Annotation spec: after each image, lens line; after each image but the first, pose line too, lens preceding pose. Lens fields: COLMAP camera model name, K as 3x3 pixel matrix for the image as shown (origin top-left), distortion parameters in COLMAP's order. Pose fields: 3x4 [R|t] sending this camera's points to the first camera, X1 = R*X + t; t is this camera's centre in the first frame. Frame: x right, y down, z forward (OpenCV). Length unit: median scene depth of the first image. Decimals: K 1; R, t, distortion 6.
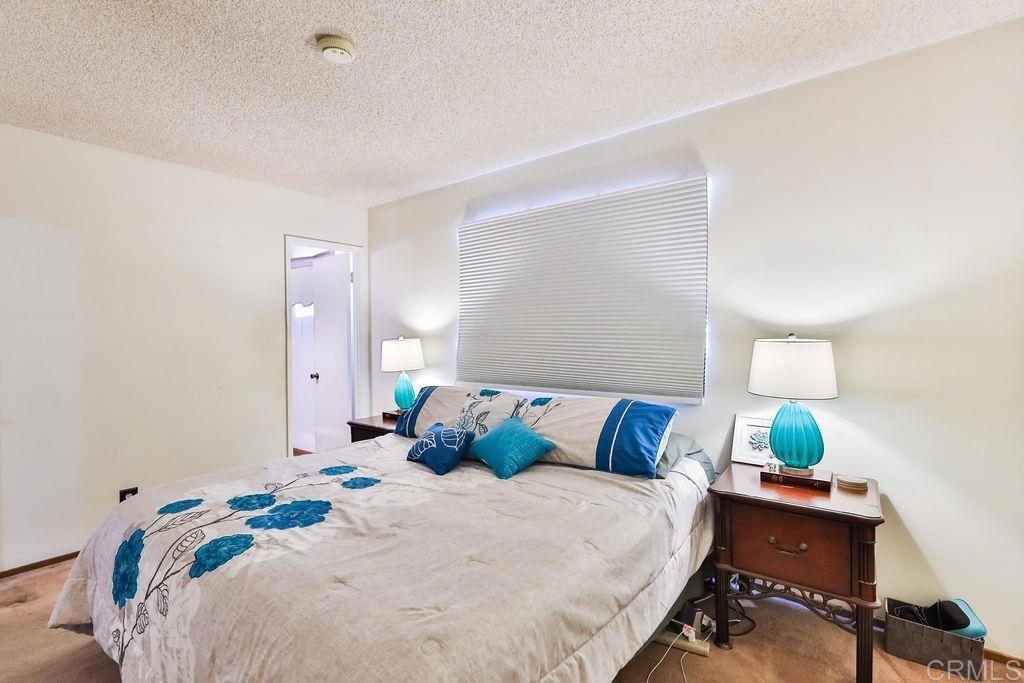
lens RADIAL K [[482.4, 0, 512.7], [0, 482.4, 337.9], [0, 0, 1]] dist [0.007514, 0.000895]
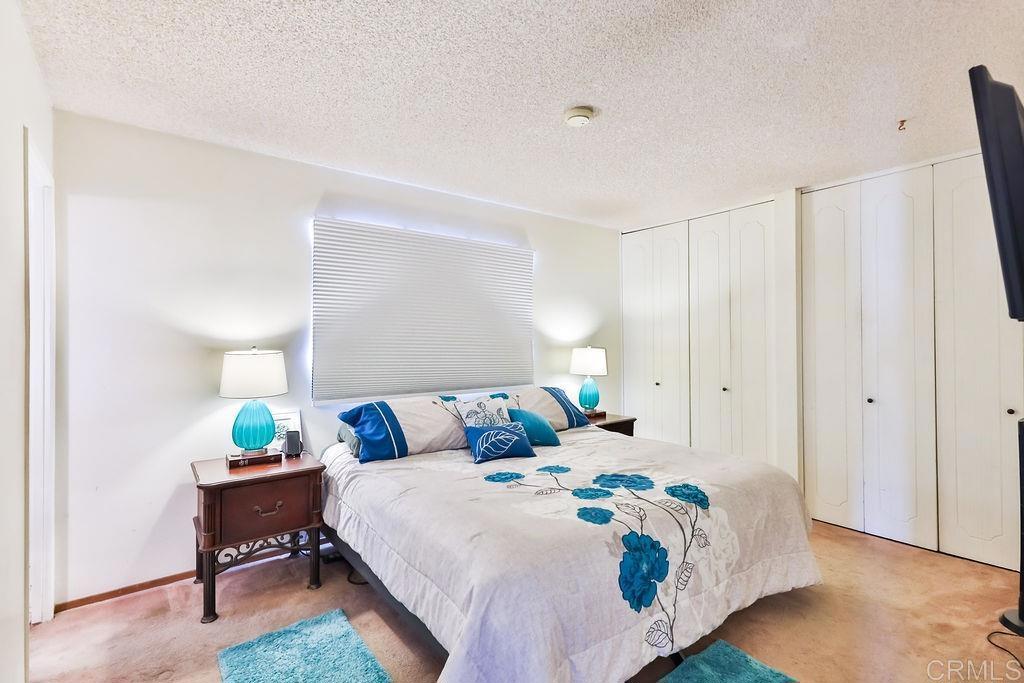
lens RADIAL K [[482.4, 0, 512.4], [0, 482.4, 344.7], [0, 0, 1]] dist [0.007514, 0.000895]
pose [[0.242934, 0.005737, 0.970026, -1.472055], [0.005987, 0.999955, -0.007414, -0.000208], [-0.970024, 0.007609, 0.242889, 0.794074]]
